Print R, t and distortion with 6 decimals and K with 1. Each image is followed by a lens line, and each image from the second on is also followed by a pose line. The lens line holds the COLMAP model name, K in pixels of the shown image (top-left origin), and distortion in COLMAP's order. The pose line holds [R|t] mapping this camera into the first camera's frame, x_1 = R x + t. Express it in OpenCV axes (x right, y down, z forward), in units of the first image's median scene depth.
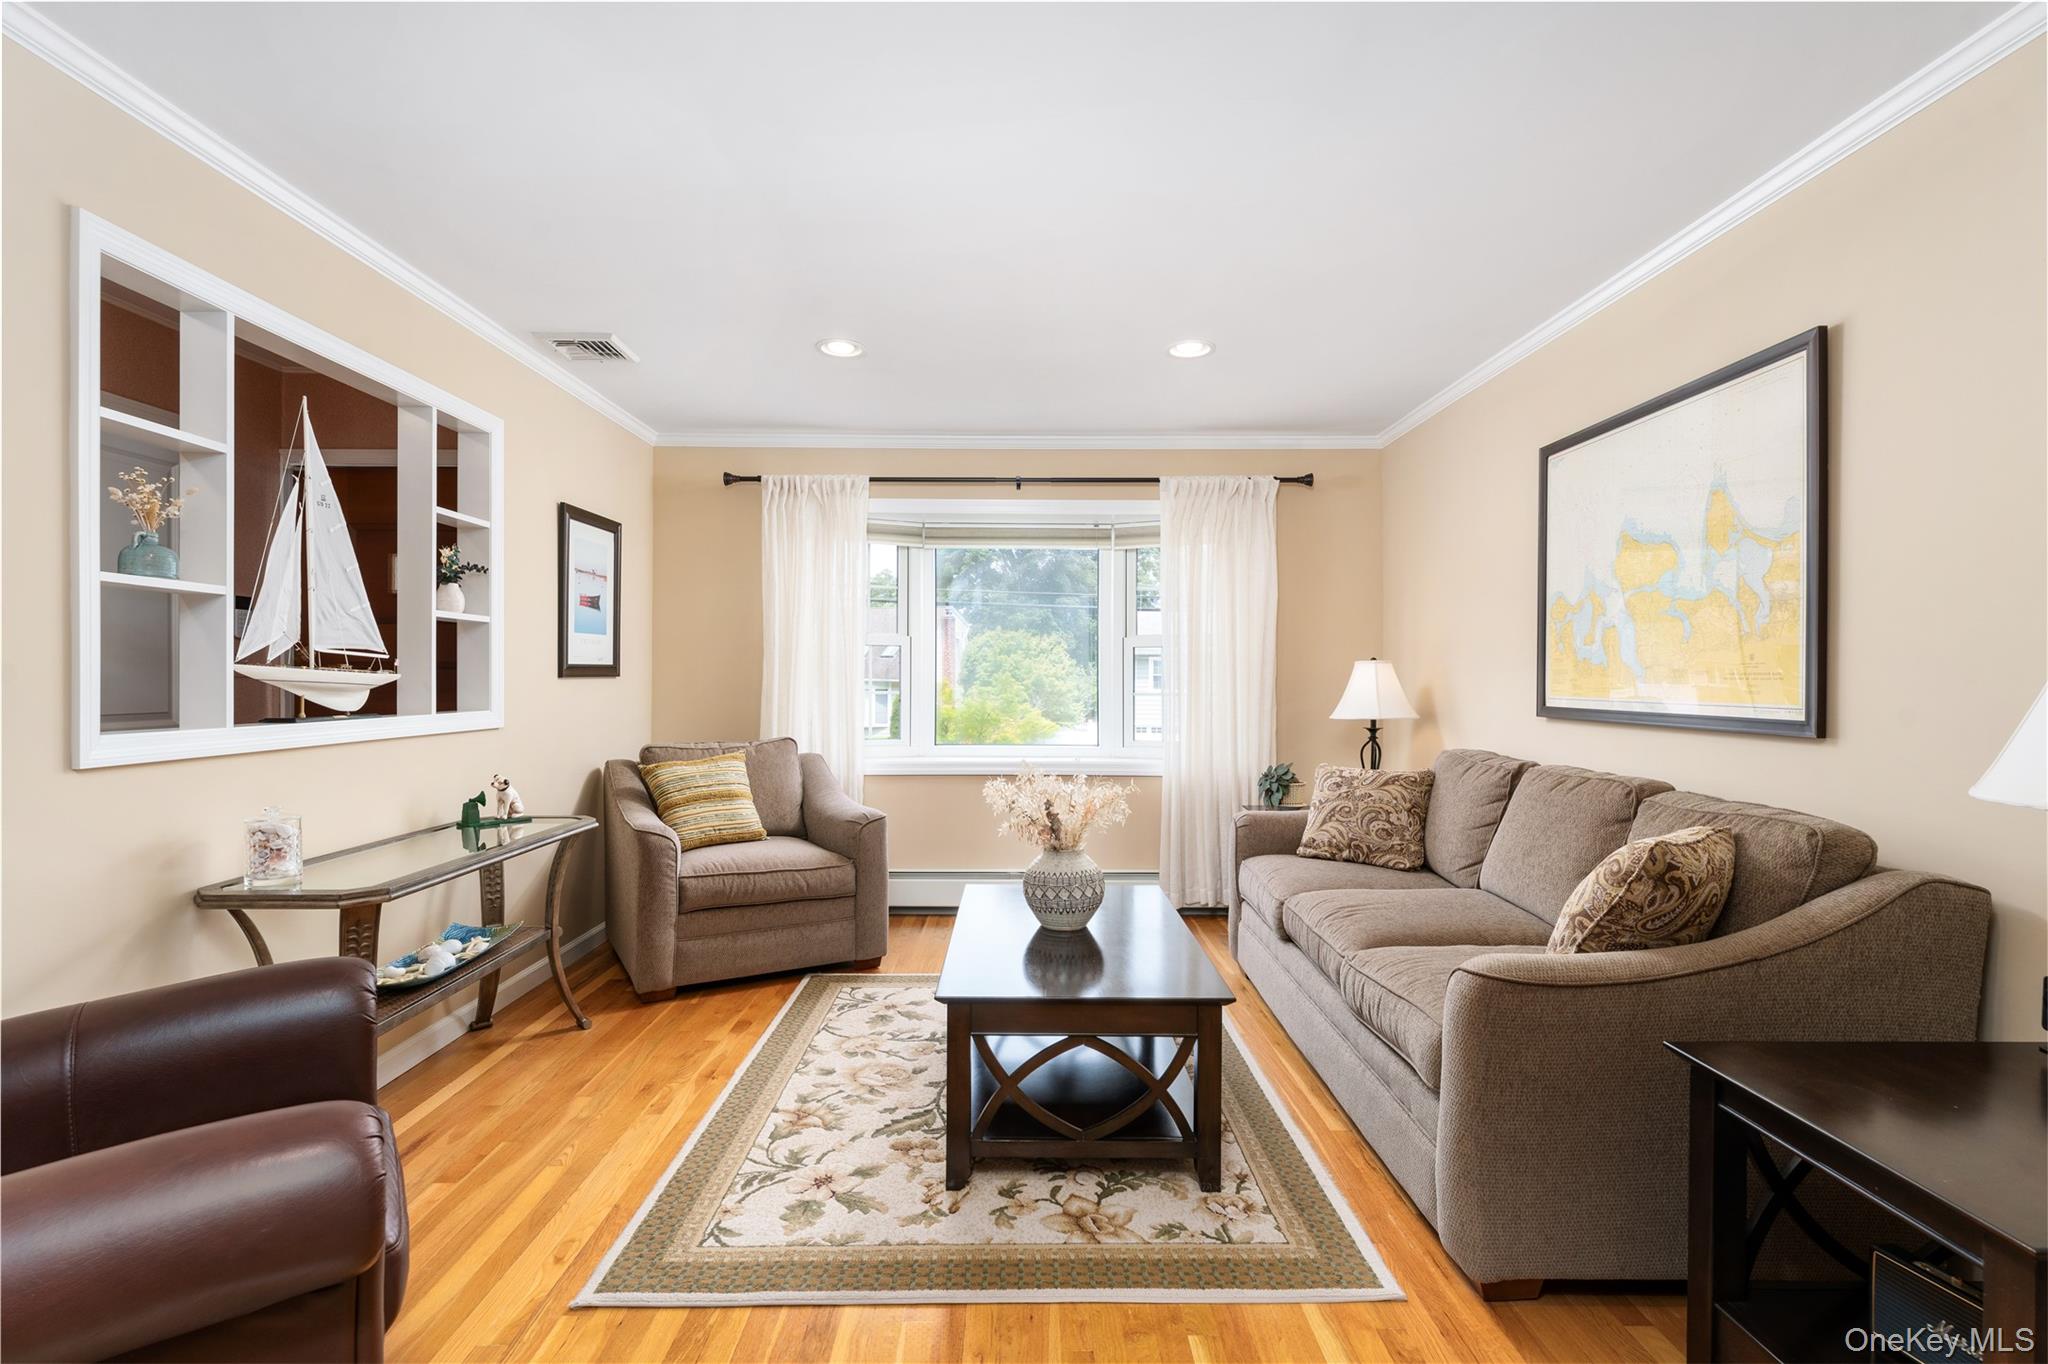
lens RADIAL K [[960.8, 0, 987.8], [0, 960.8, 683.9], [0, 0, 1]] dist [-0.002962, -0.000652]
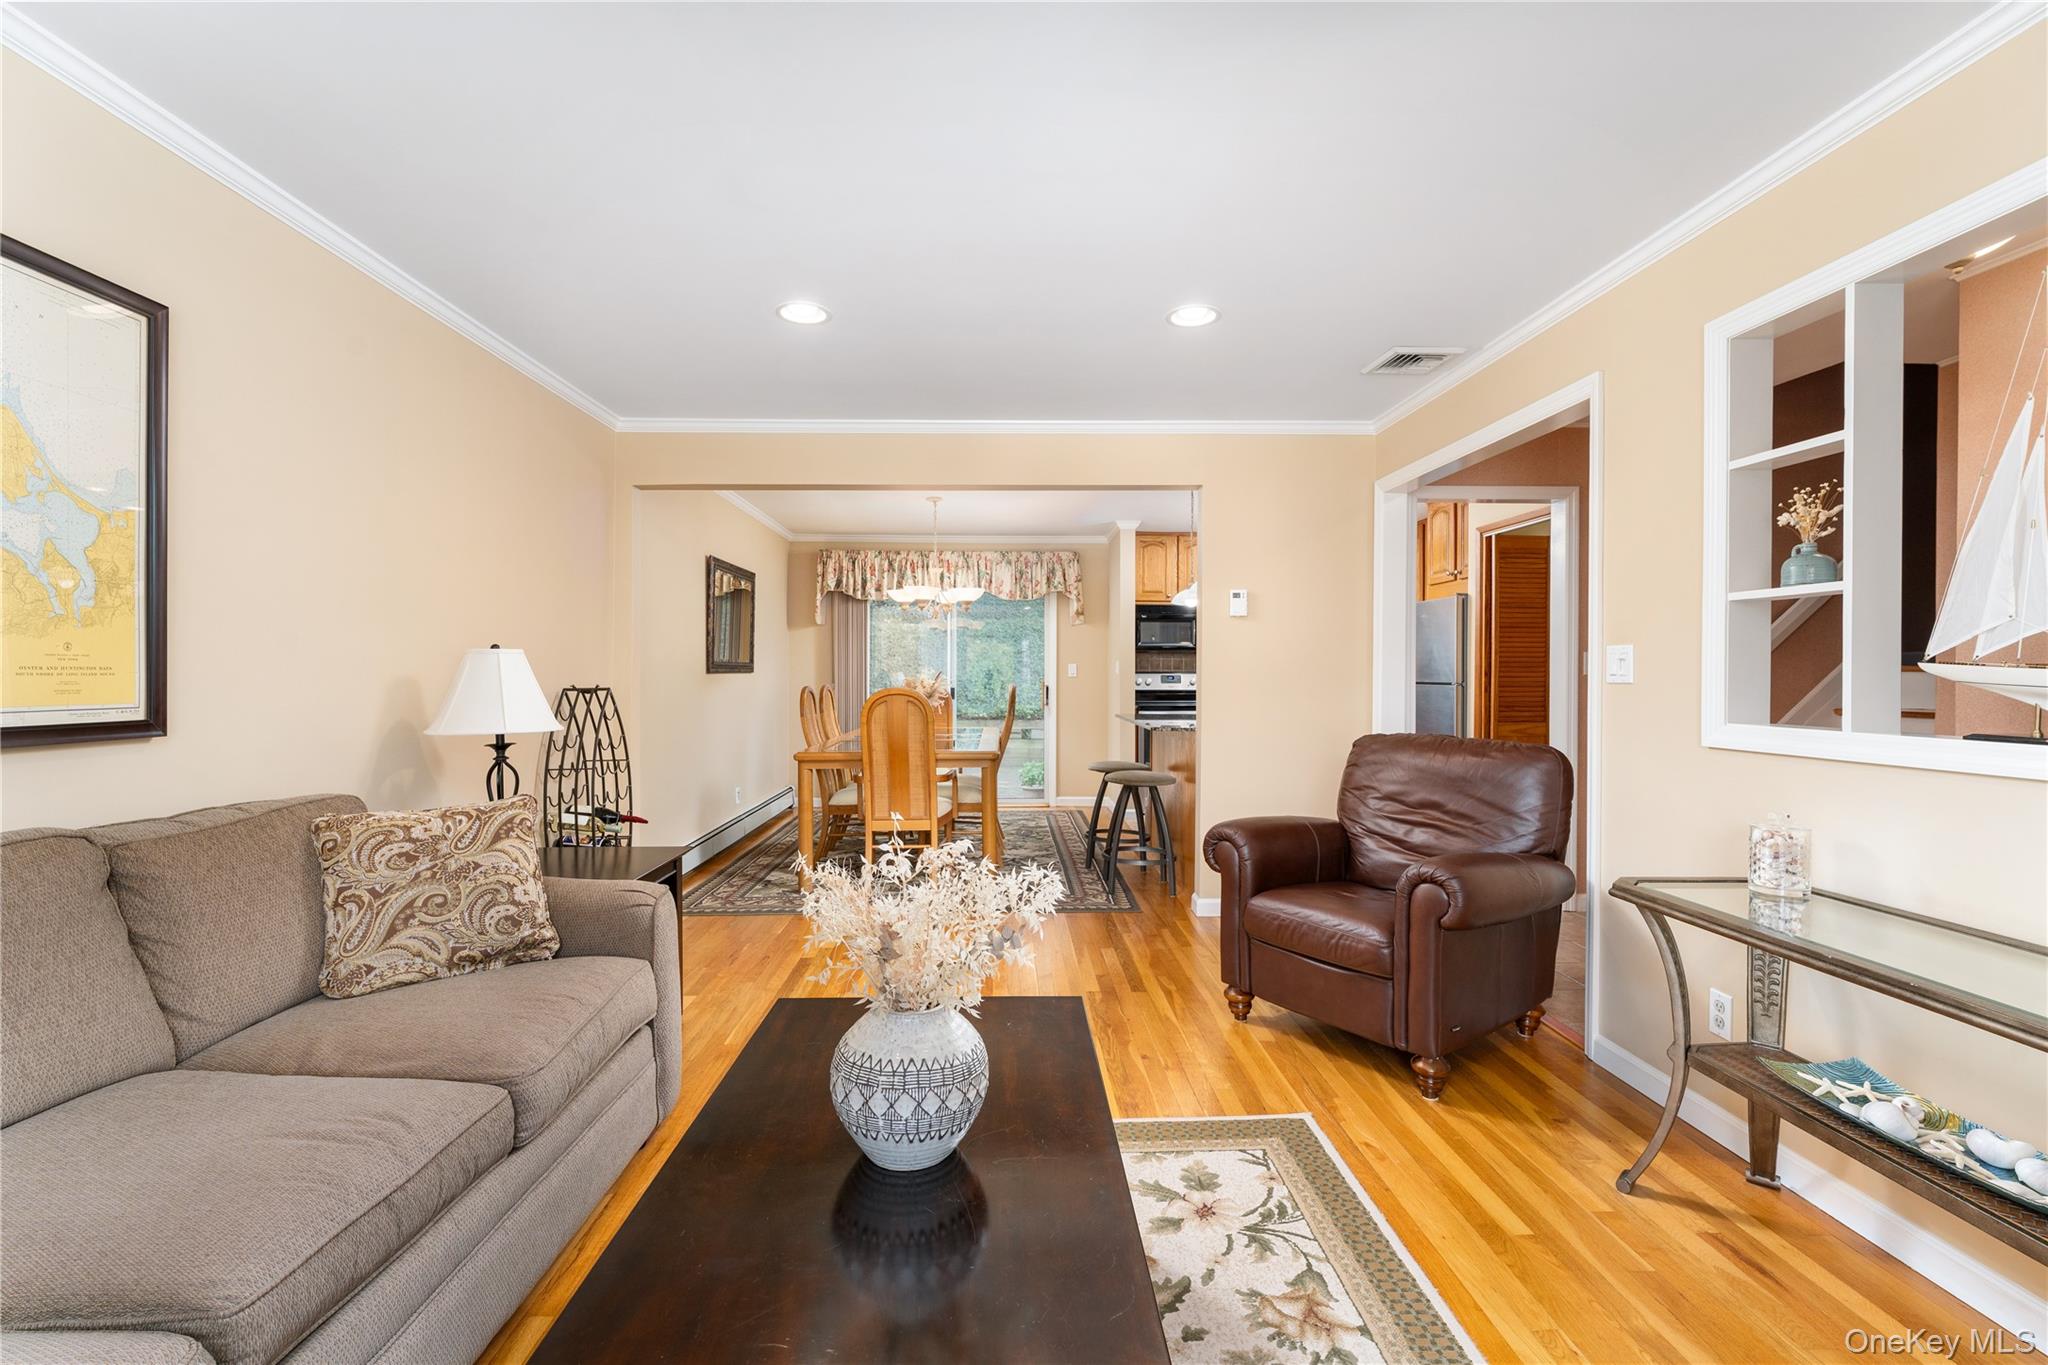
lens RADIAL K [[888.8, 0, 1013.6], [0, 888.8, 688.4], [0, 0, 1]] dist [0.001373, 0.000076]
pose [[-0.998891, -0.003134, -0.046977, 0.051293], [-0.004151, 0.999758, 0.021585, -0.011183], [0.046898, 0.021756, -0.998663, 1.624020]]
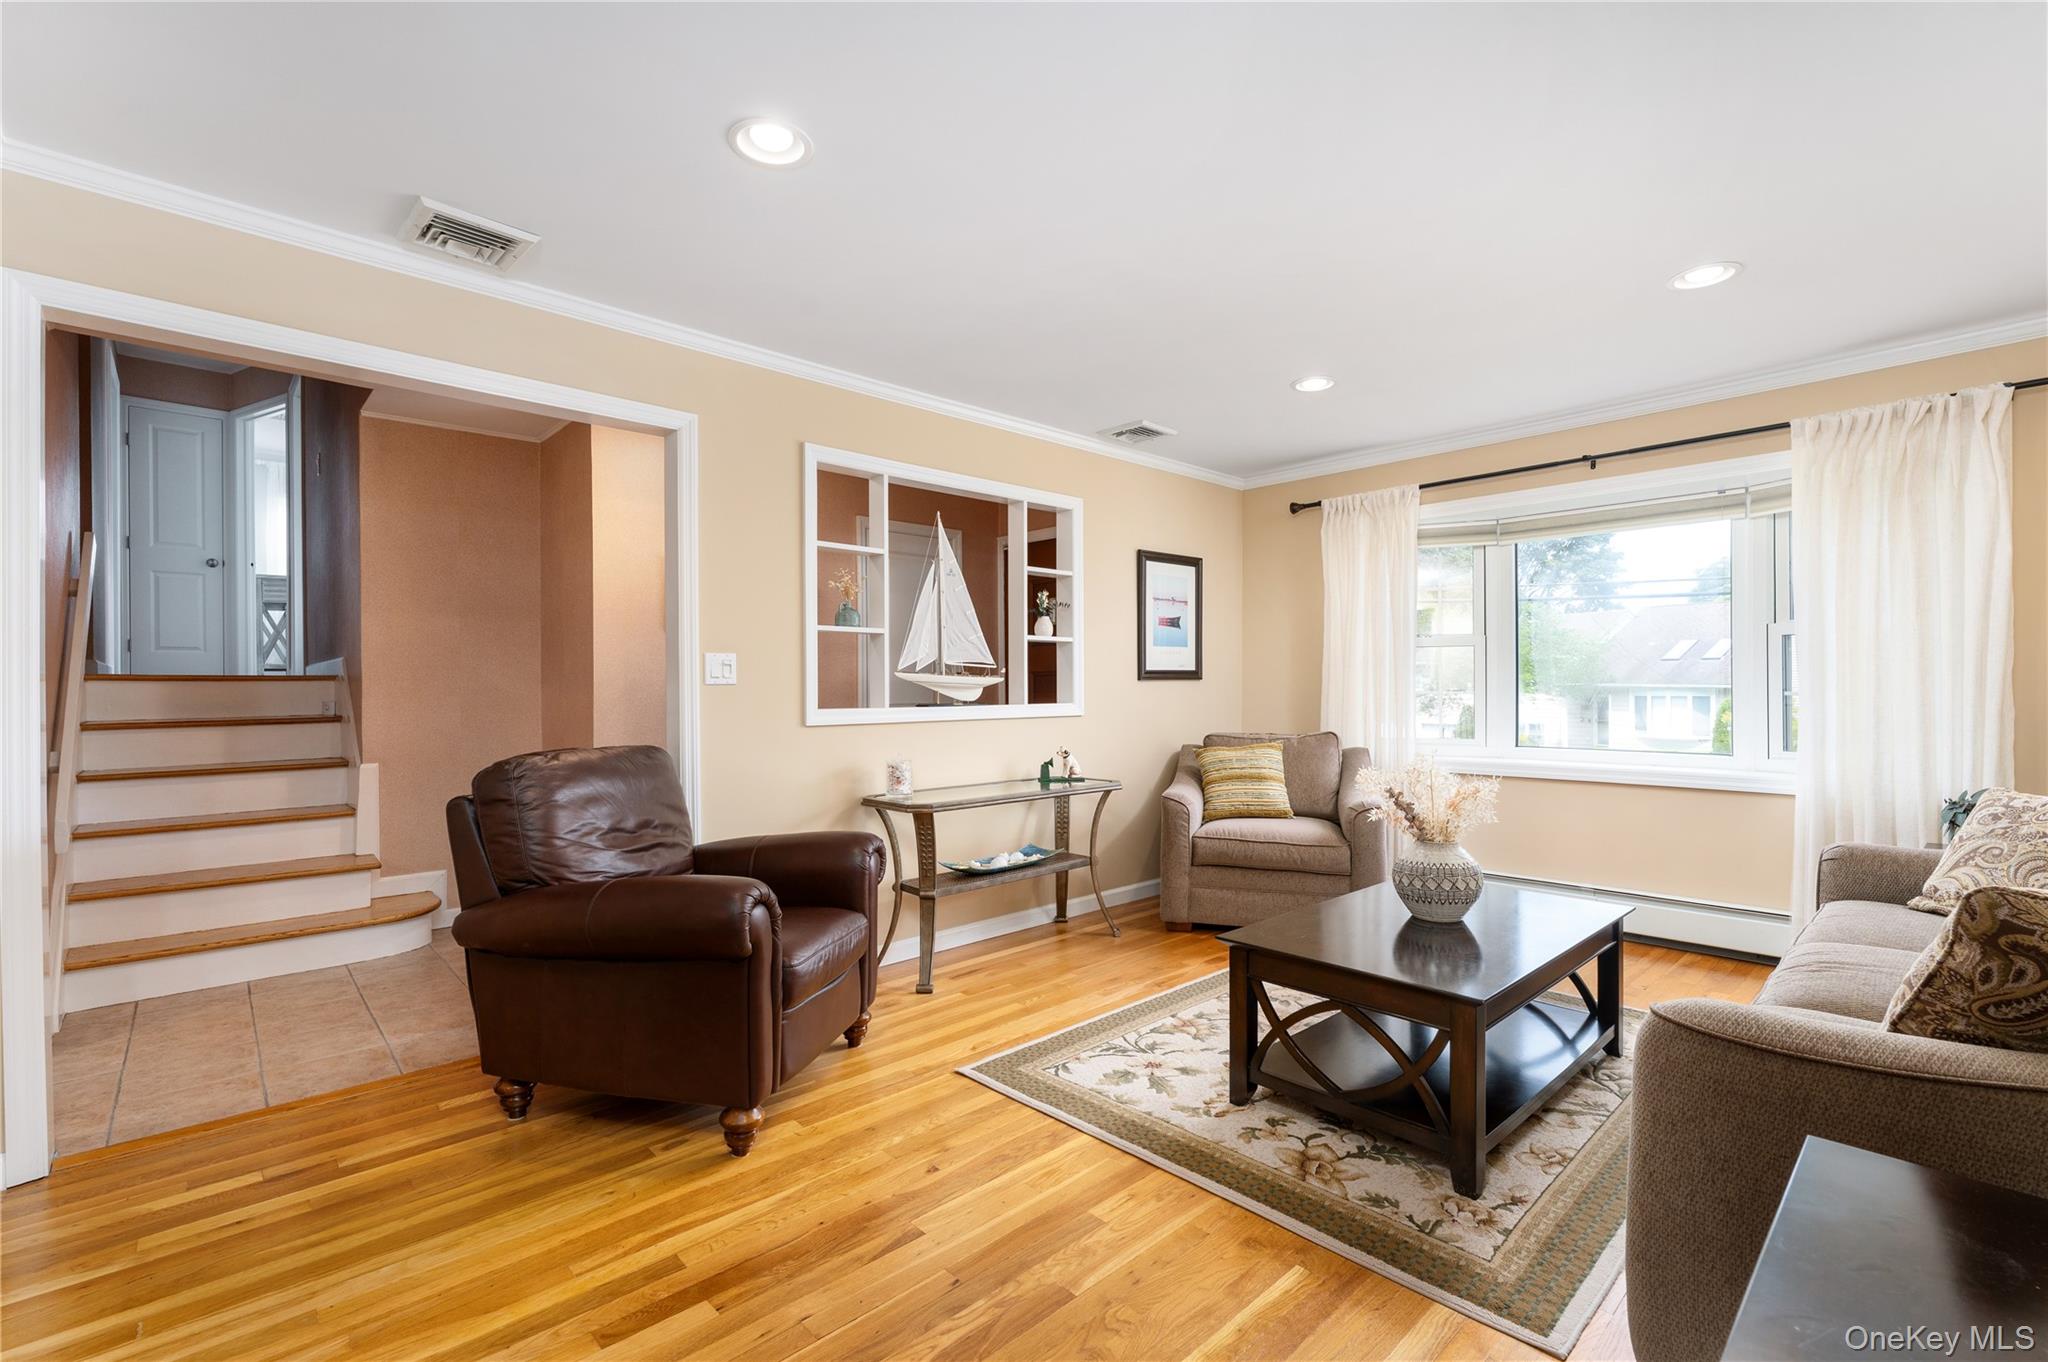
lens RADIAL K [[871.4, 0, 1007.2], [0, 871.4, 689.6], [0, 0, 1]] dist [-0.000870, -0.000575]
pose [[0.683079, -0.006186, -0.730318, 0.481880], [0.003611, 0.999981, -0.005093, 0.018238], [0.730335, 0.000842, 0.683088, 0.053572]]
